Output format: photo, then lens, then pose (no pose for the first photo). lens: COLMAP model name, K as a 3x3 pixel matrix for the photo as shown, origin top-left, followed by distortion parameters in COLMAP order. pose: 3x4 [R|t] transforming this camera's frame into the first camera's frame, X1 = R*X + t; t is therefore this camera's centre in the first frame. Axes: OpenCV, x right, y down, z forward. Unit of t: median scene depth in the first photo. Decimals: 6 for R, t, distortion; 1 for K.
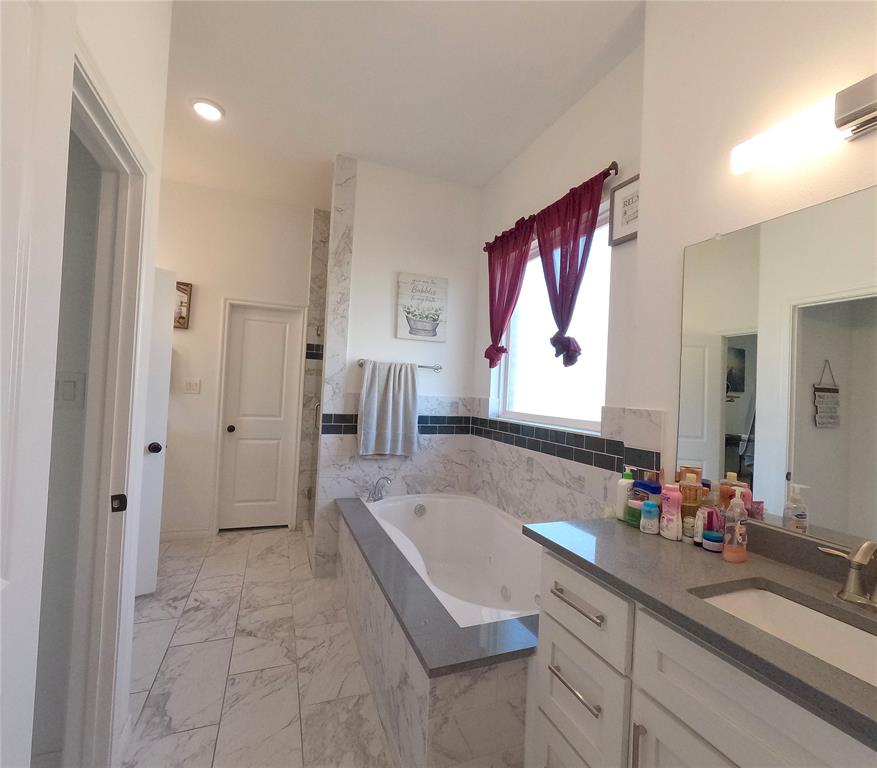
lens RADIAL K [[421.5, 0, 438.5], [0, 421.5, 384.0], [0, 0, 1]] dist [0.003766, -0.000034]
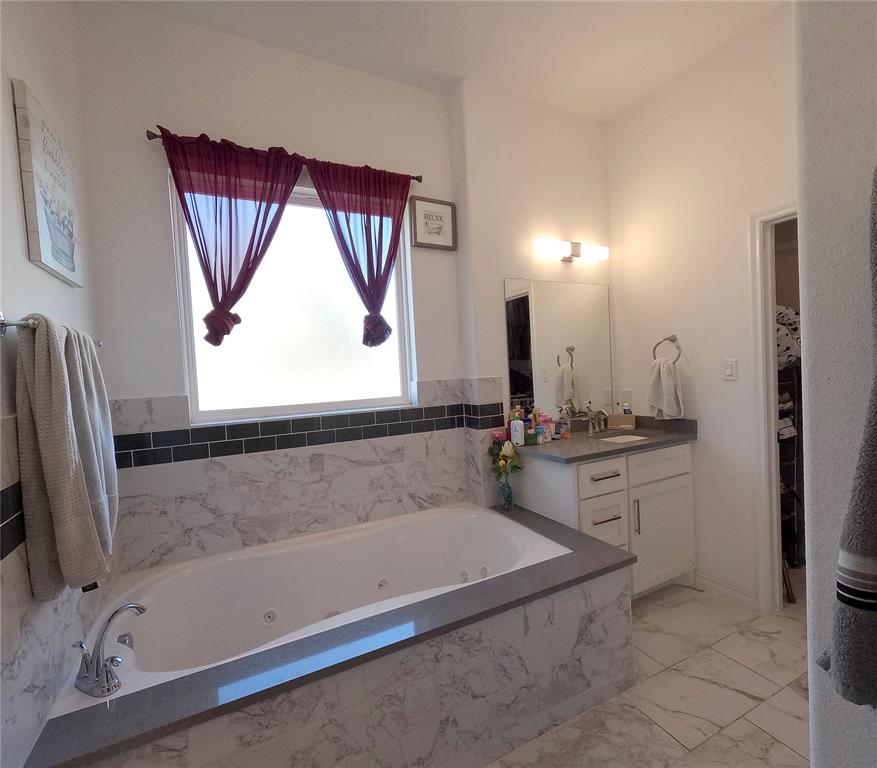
lens RADIAL K [[421.5, 0, 438.5], [0, 421.5, 384.0], [0, 0, 1]] dist [0.003766, -0.000034]
pose [[-0.090747, -0.077757, 0.992834, -0.726560], [0.025853, 0.996427, 0.080402, -0.030528], [-0.995538, 0.032964, -0.088412, 0.955062]]
